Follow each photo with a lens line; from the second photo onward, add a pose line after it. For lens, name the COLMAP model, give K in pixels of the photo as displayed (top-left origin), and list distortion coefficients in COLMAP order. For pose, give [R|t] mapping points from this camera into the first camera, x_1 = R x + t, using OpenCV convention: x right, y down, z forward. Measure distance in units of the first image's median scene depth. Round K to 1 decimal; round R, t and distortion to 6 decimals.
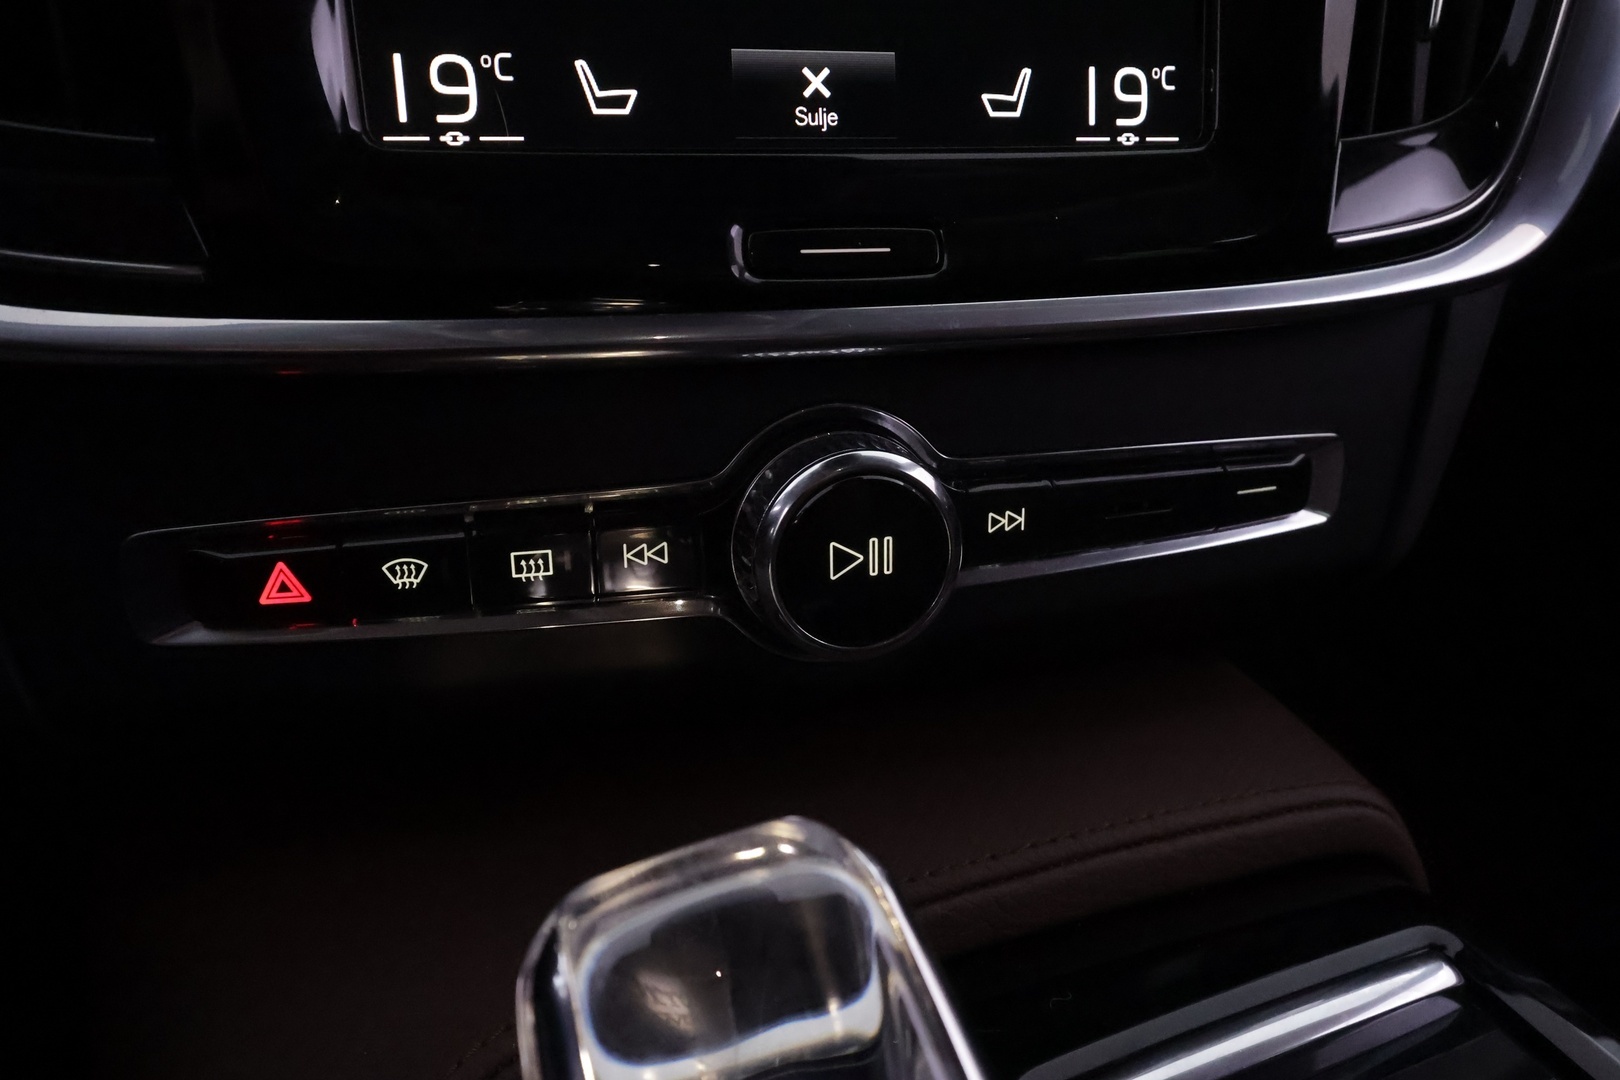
lens RADIAL K [[1318.2, 0, 813.6], [0, 1318.2, 532.8], [0, 0, 1]] dist [0.008459, -0.005966]
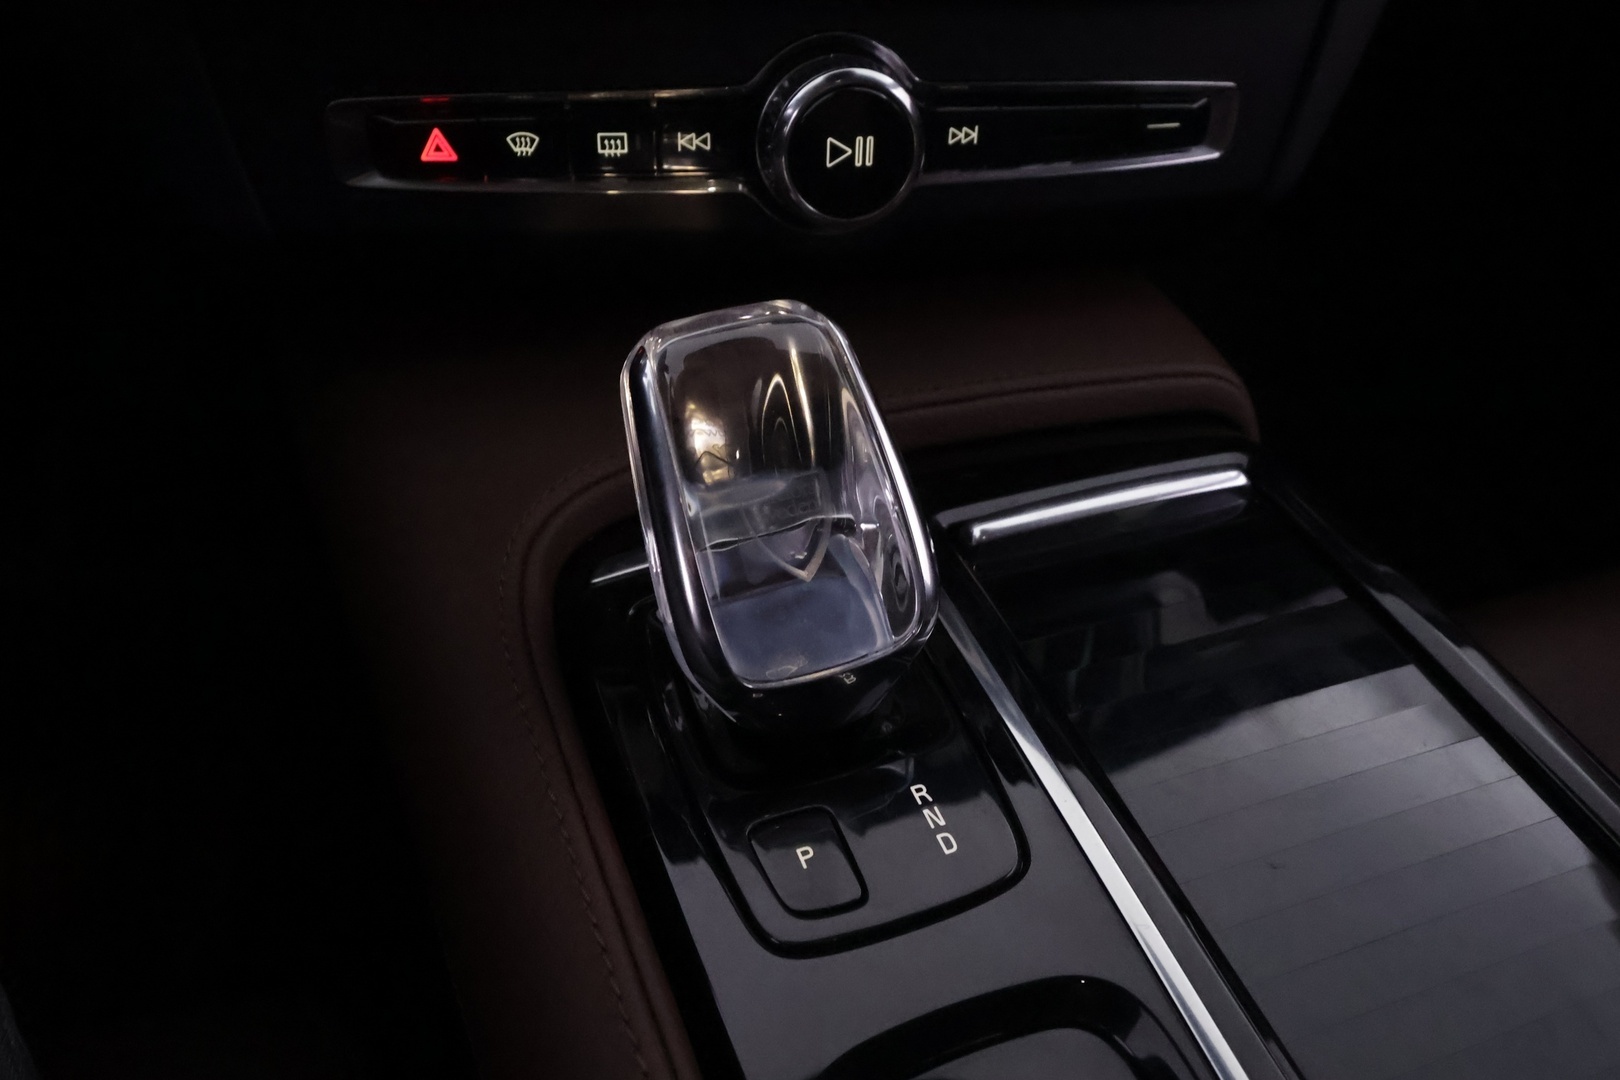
lens RADIAL K [[1318.2, 0, 837.2], [0, 1318.2, 575.3], [0, 0, 1]] dist [0.008459, -0.005966]
pose [[0.998562, 0.052820, 0.009114, 0.033484], [-0.053309, 0.960949, 0.271541, 0.069984], [0.005585, -0.271637, 0.962384, -0.452645]]
